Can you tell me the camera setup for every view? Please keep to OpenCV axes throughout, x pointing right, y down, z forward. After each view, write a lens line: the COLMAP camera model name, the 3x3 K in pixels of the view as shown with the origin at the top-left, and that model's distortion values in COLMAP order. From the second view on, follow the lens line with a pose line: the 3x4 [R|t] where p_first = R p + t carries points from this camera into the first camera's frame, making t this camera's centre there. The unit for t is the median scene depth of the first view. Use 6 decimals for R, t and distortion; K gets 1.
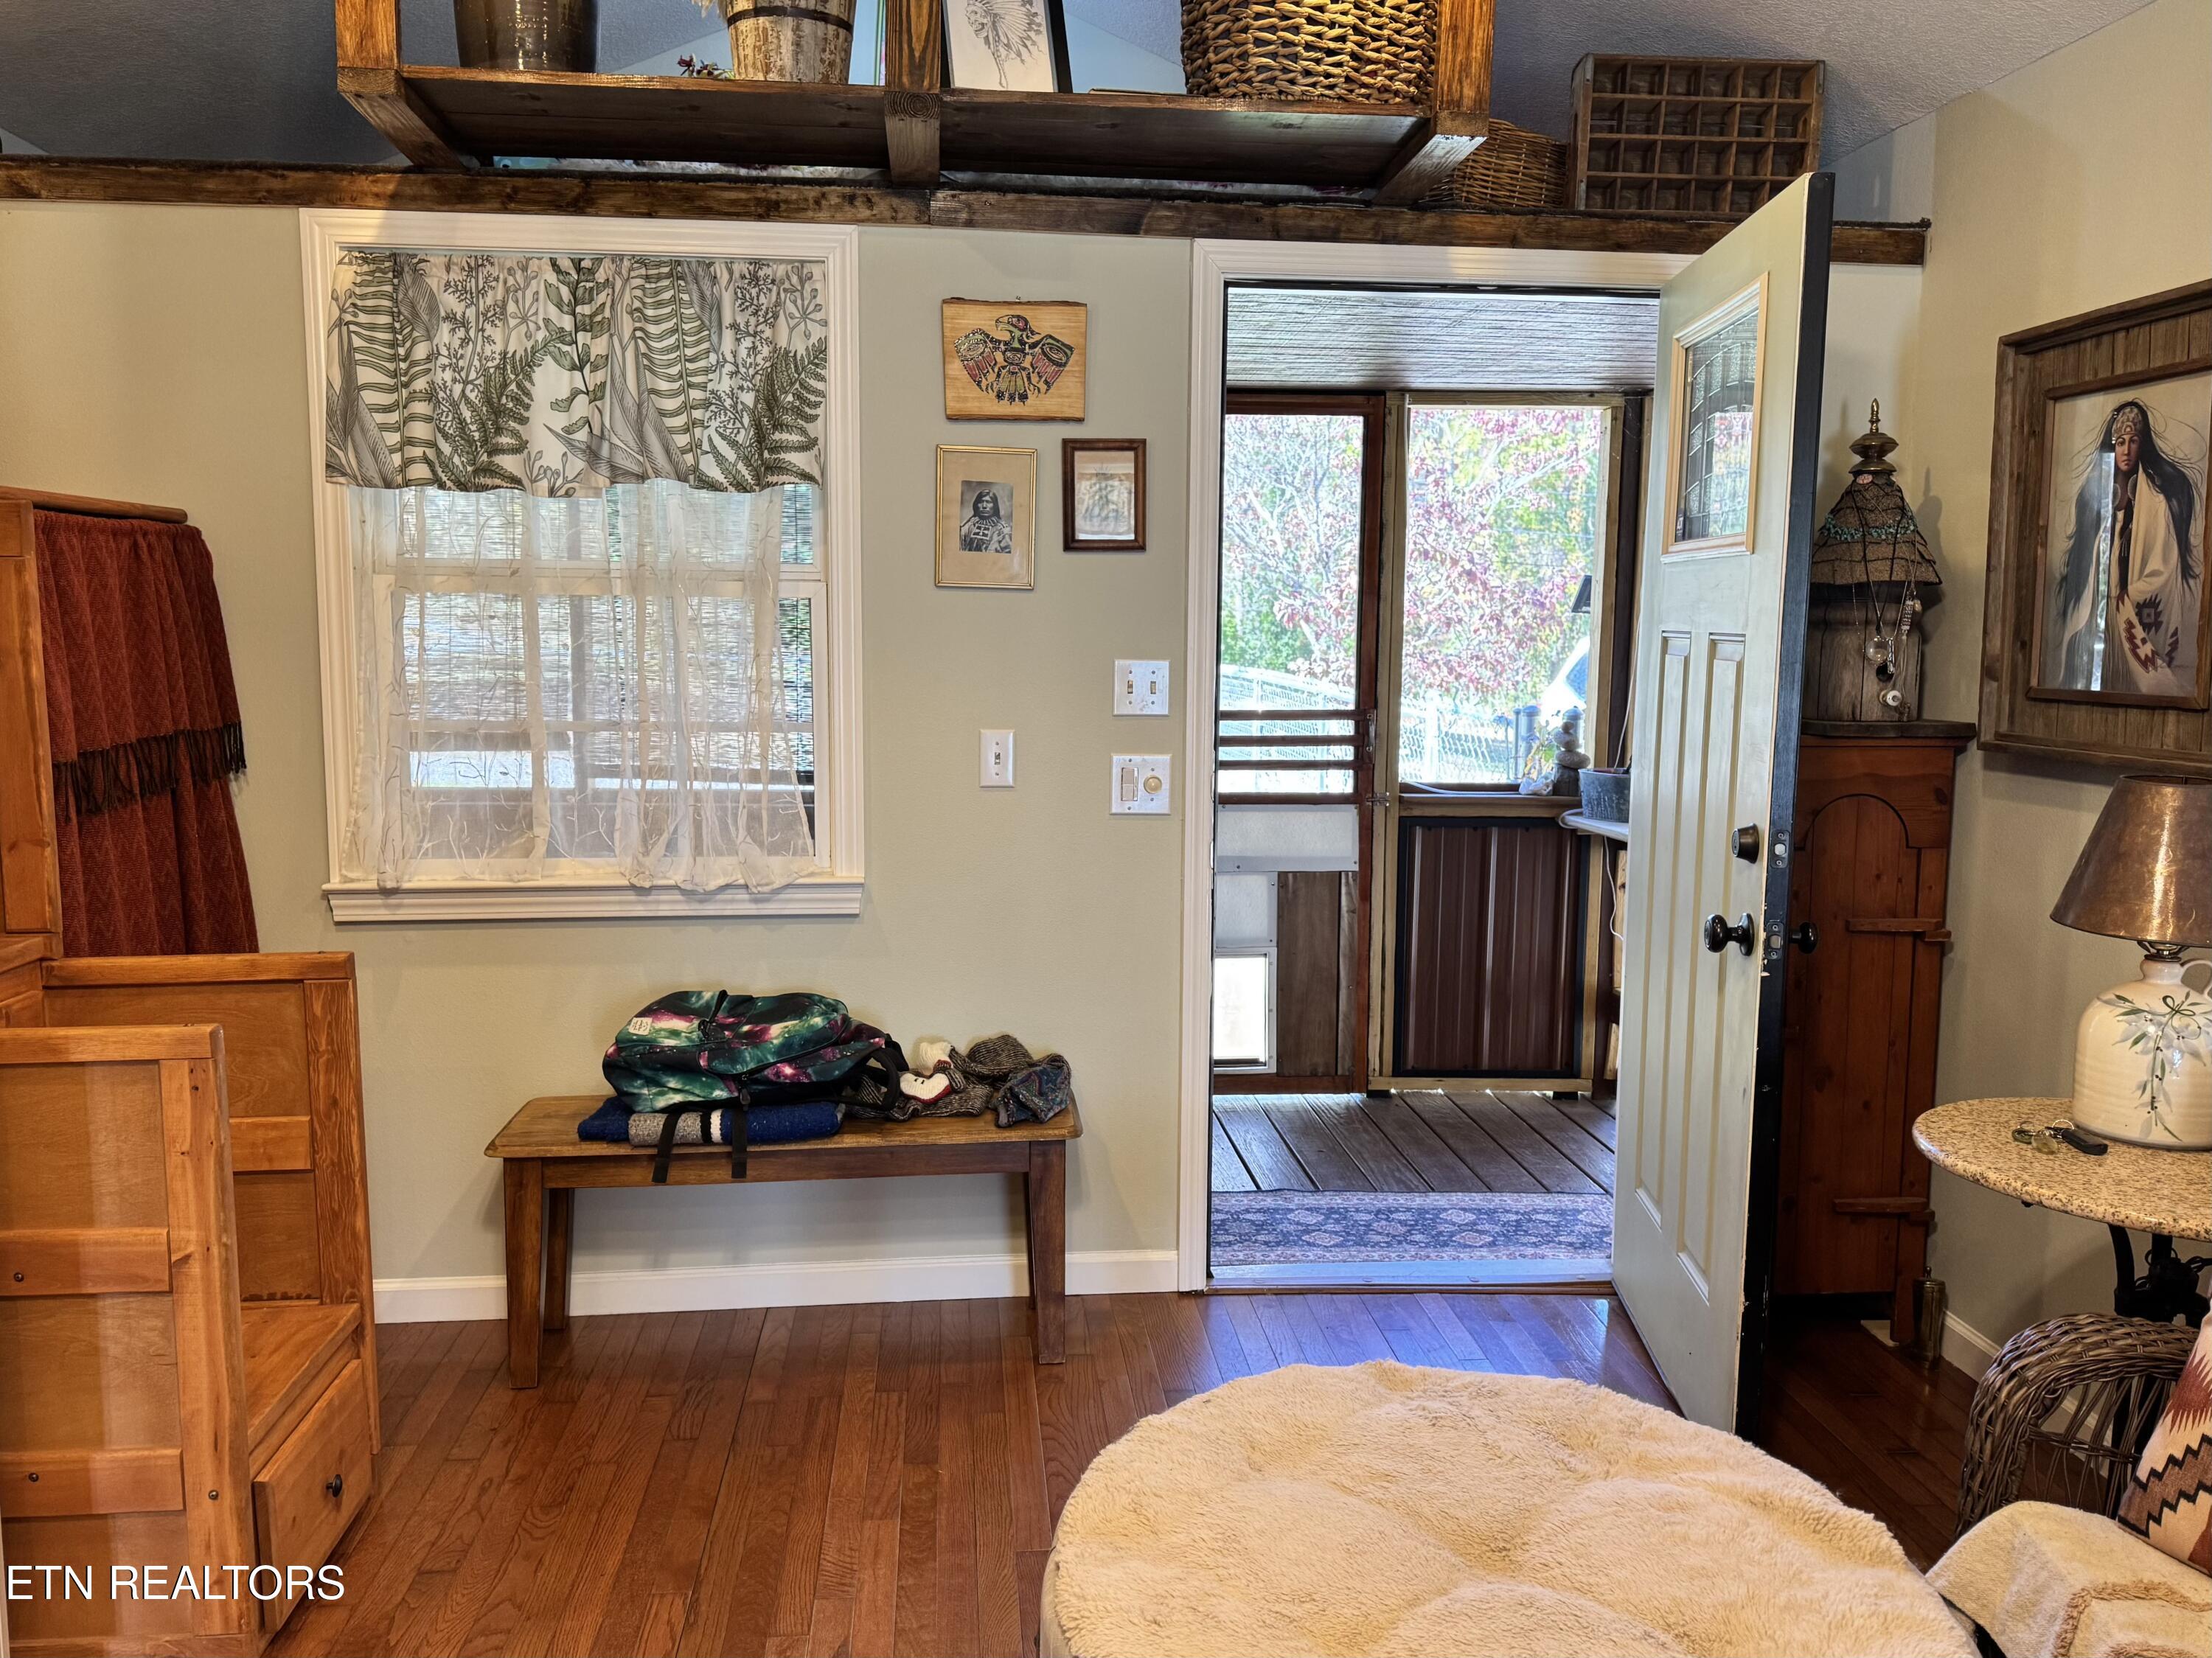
lens RADIAL K [[1590.0, 0, 1121.6], [0, 1590.0, 849.7], [0, 0, 1]] dist [0.081153, -0.108101]
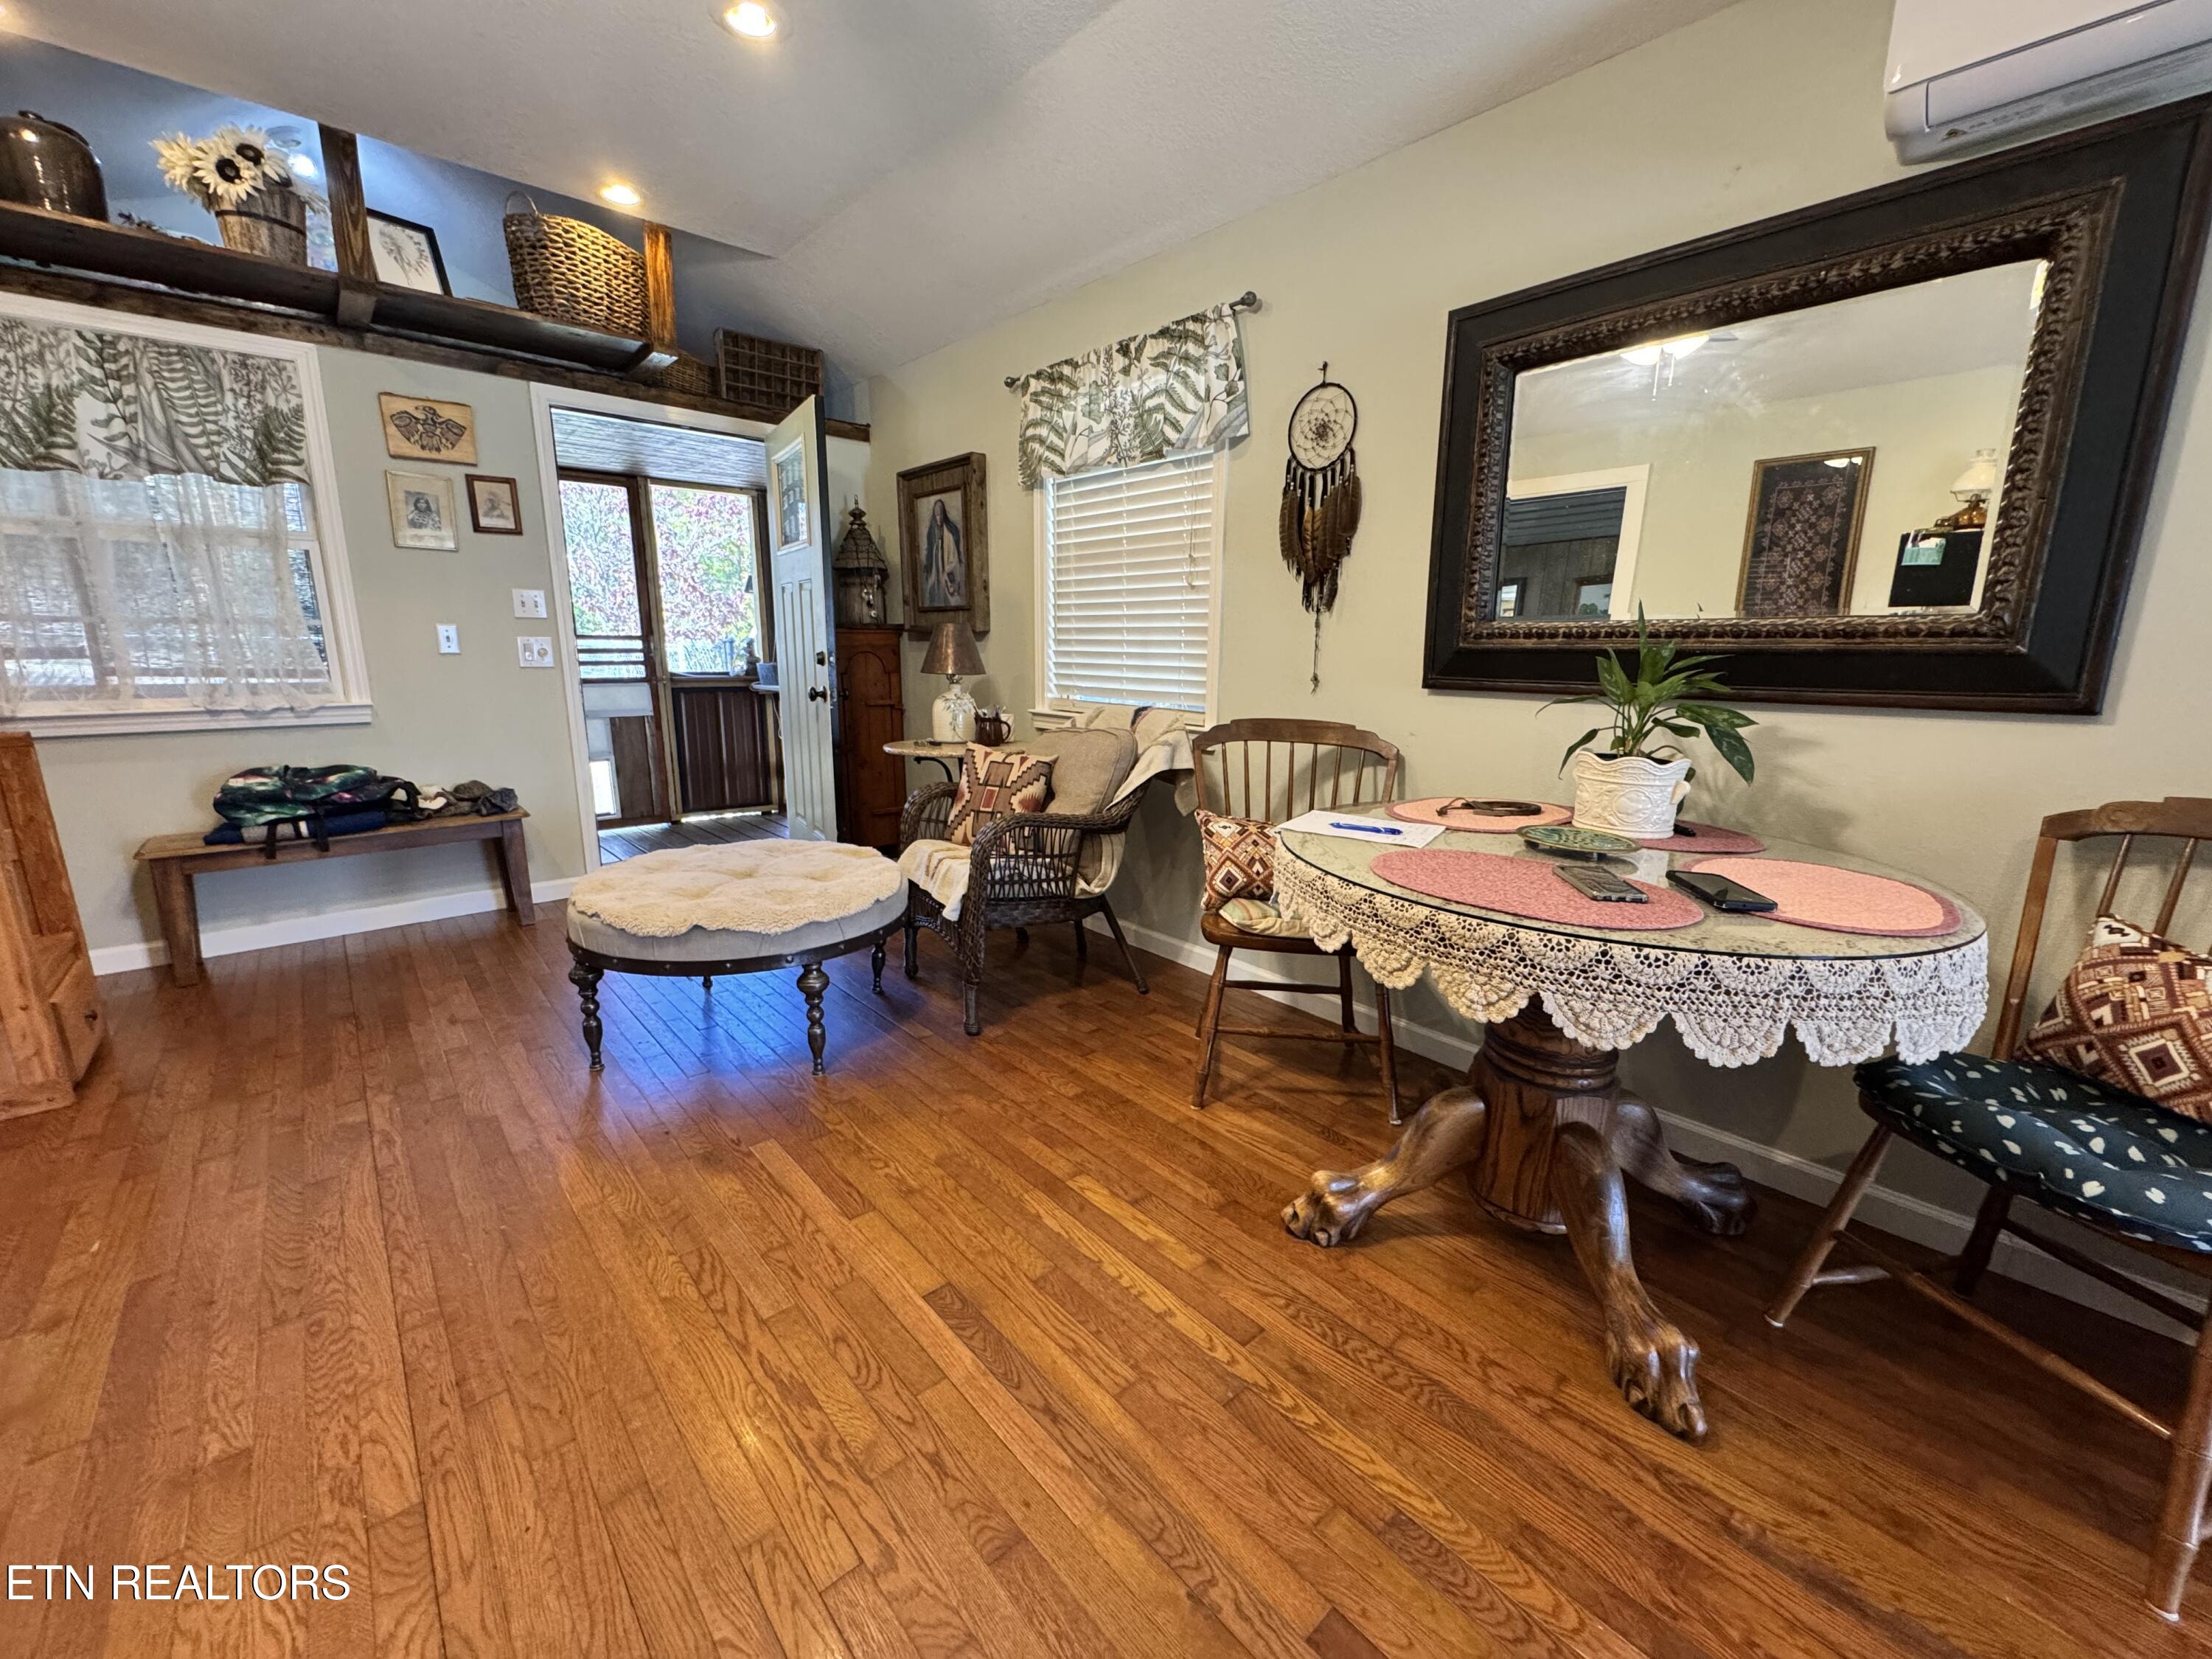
lens RADIAL K [[889.6, 0, 1076.1], [0, 889.6, 834.3], [0, 0, 1]] dist [-0.001133, -0.000139]
pose [[0.817948, -0.119580, 0.562728, -0.091468], [0.085189, 0.992551, 0.087092, 0.151903], [-0.568950, -0.023299, 0.822042, -0.338587]]
